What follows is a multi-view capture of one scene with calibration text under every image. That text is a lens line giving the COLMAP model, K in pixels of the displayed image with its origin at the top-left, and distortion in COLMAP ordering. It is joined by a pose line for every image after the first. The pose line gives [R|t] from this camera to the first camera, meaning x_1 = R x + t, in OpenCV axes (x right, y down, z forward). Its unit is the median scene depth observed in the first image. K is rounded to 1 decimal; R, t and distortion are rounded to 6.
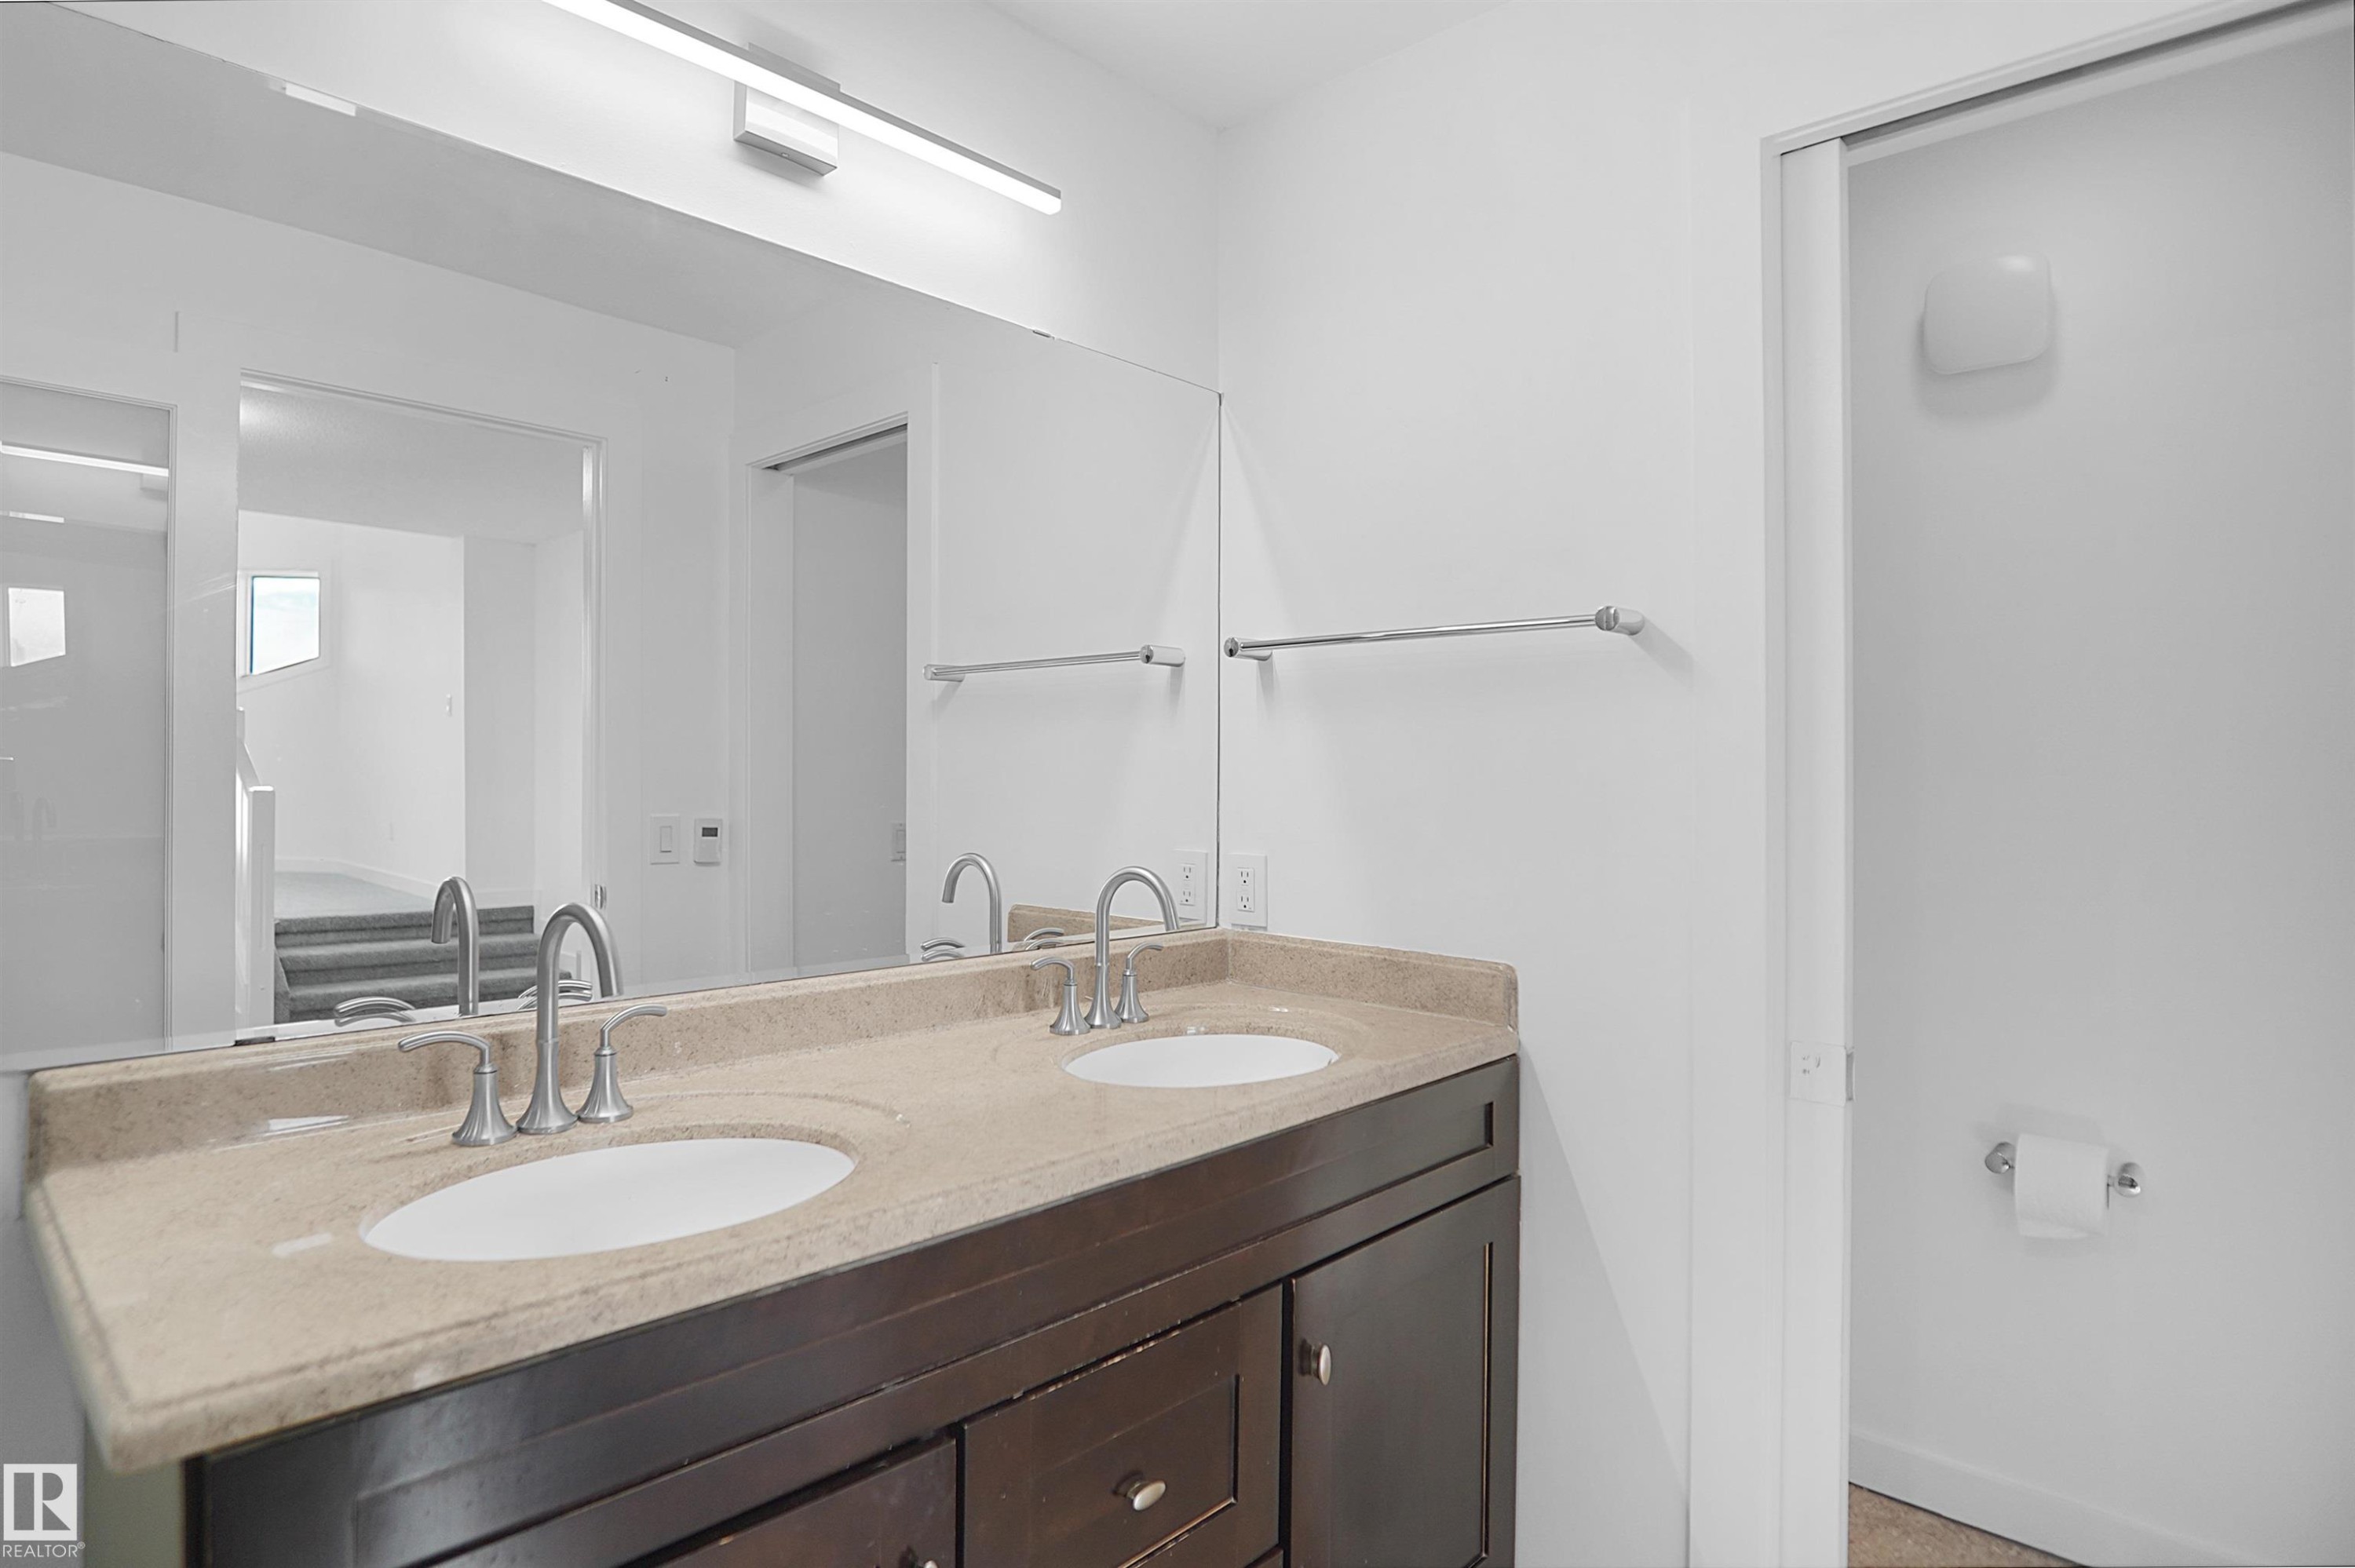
lens RADIAL K [[1273.4, 0, 1155.1], [0, 1273.4, 764.4], [0, 0, 1]] dist [-0.035071, 0.010373]
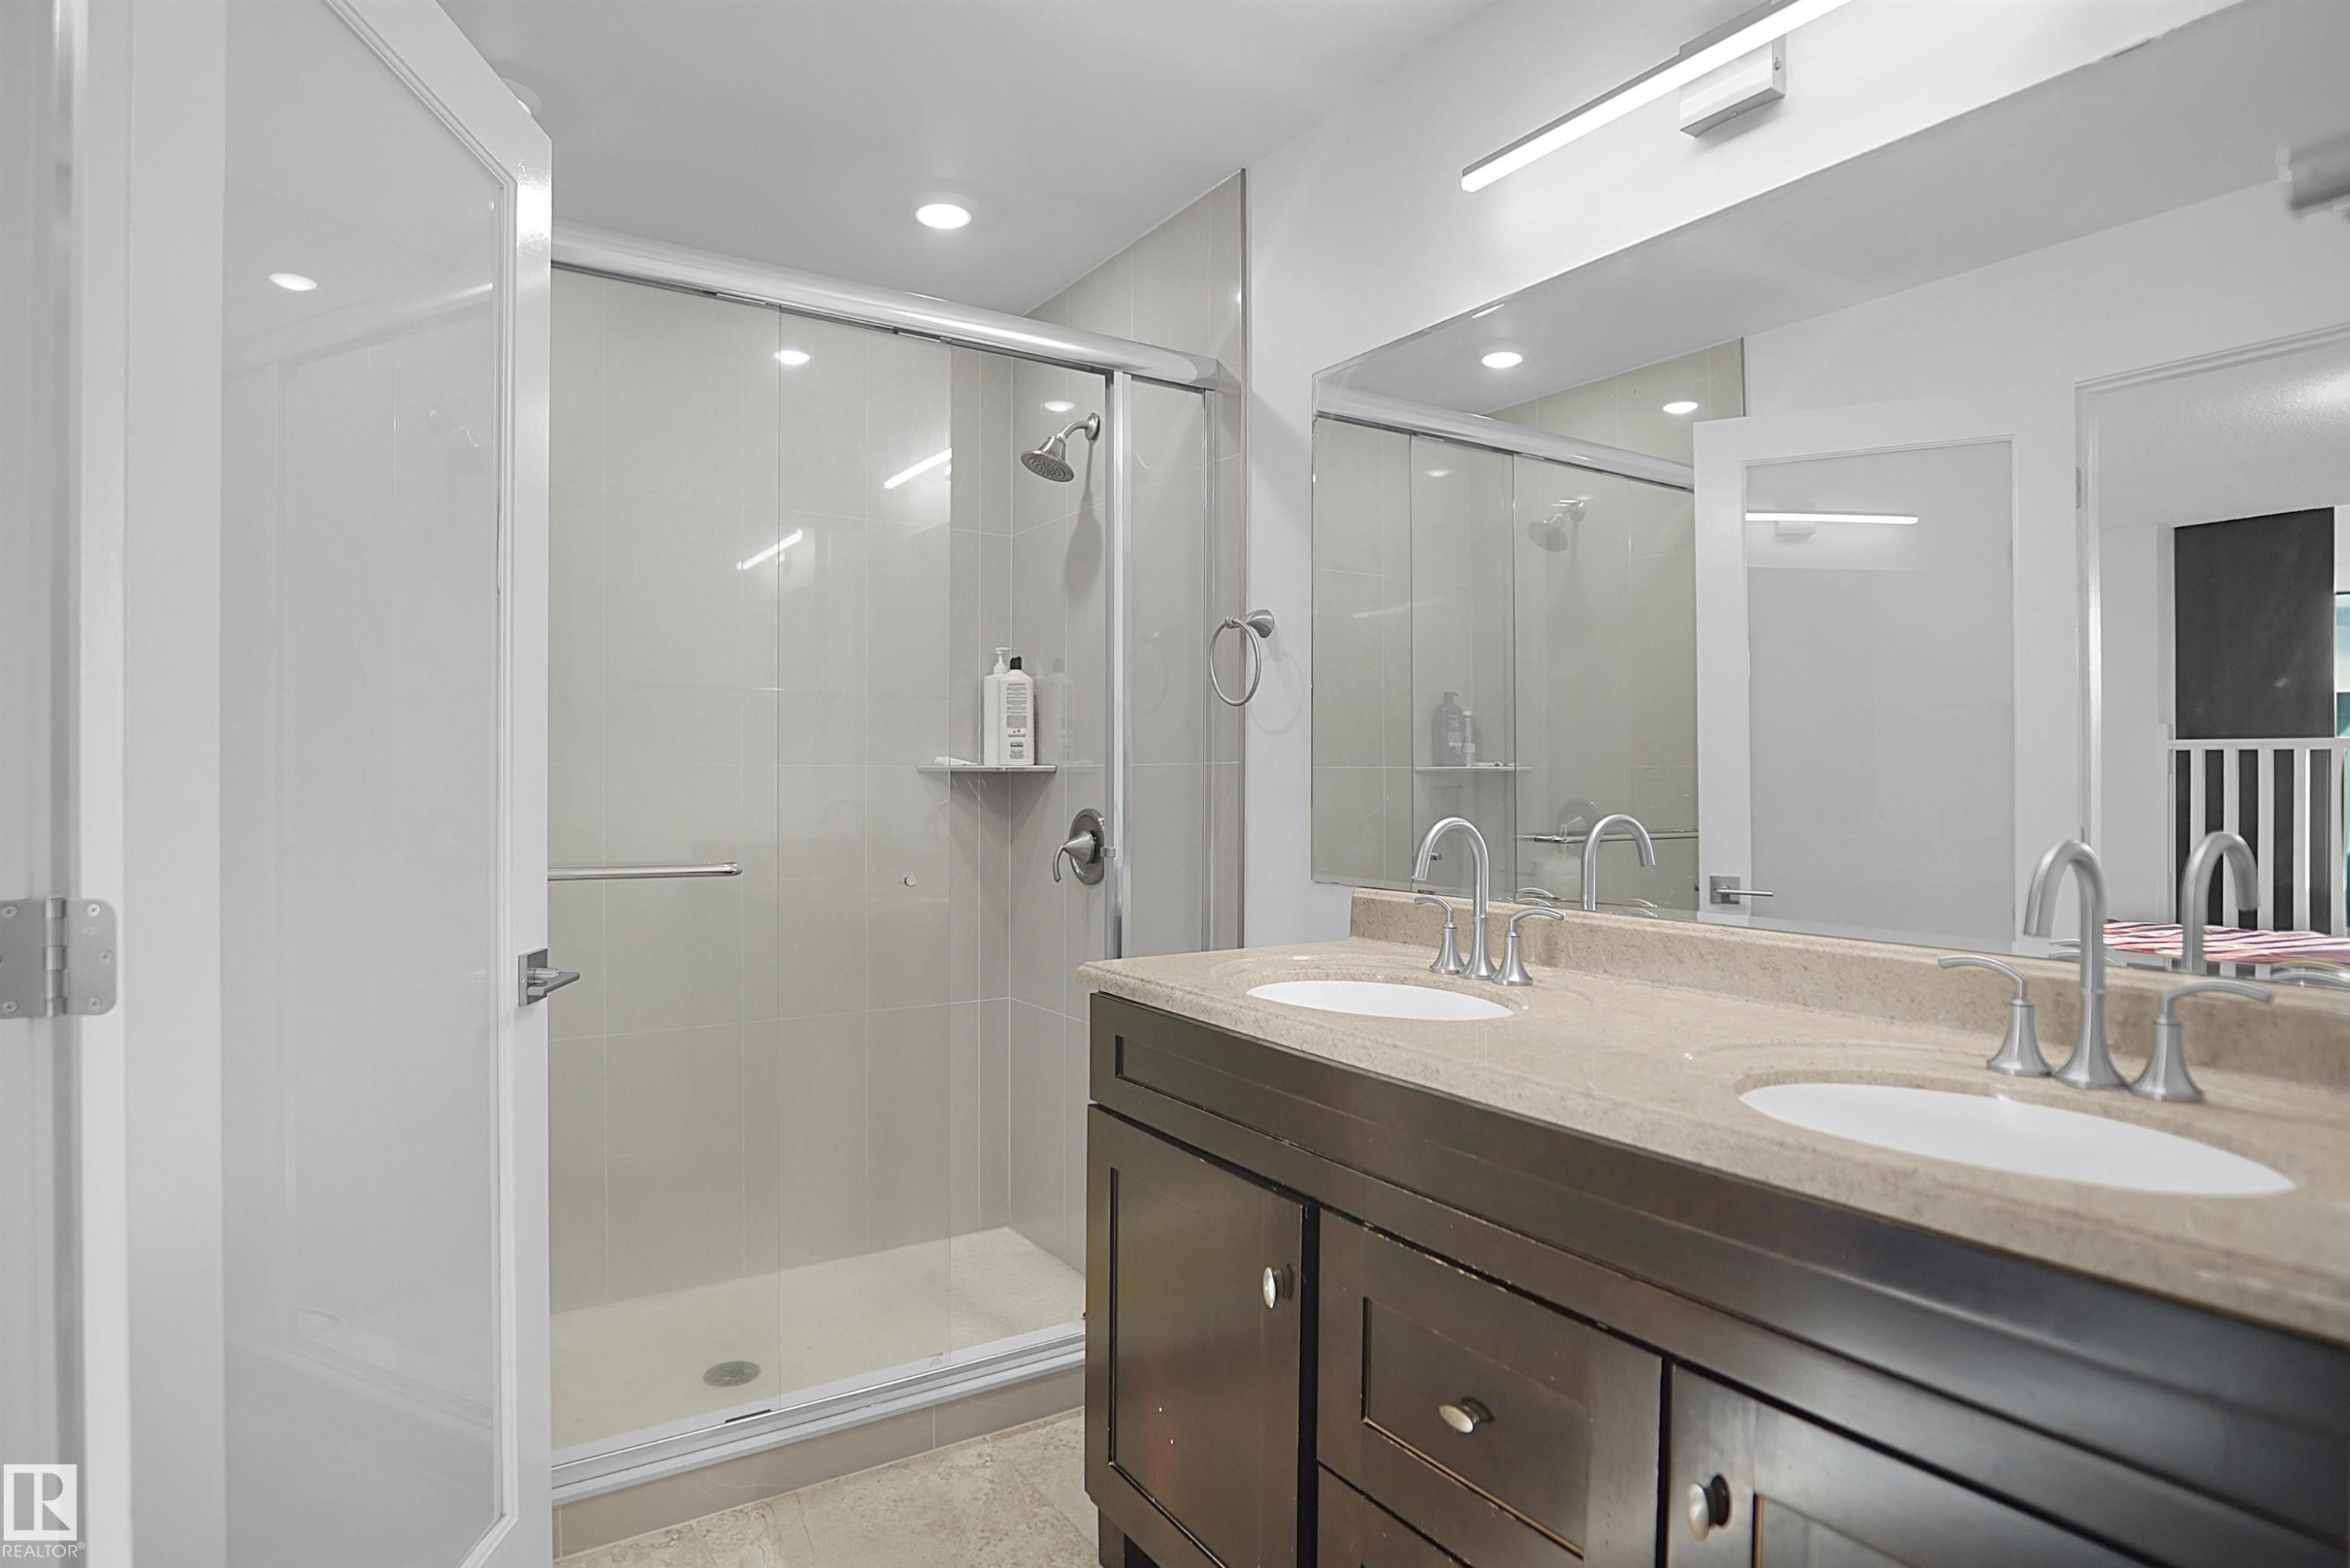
lens RADIAL K [[1270.8, 0, 1152.6], [0, 1270.8, 764.4], [0, 0, 1]] dist [-0.035071, 0.010373]
pose [[-0.229412, -0.016198, -0.973195, 0.814623], [0.003060, 0.999845, -0.017363, 0.055809], [0.973325, -0.006962, -0.229327, 0.778598]]
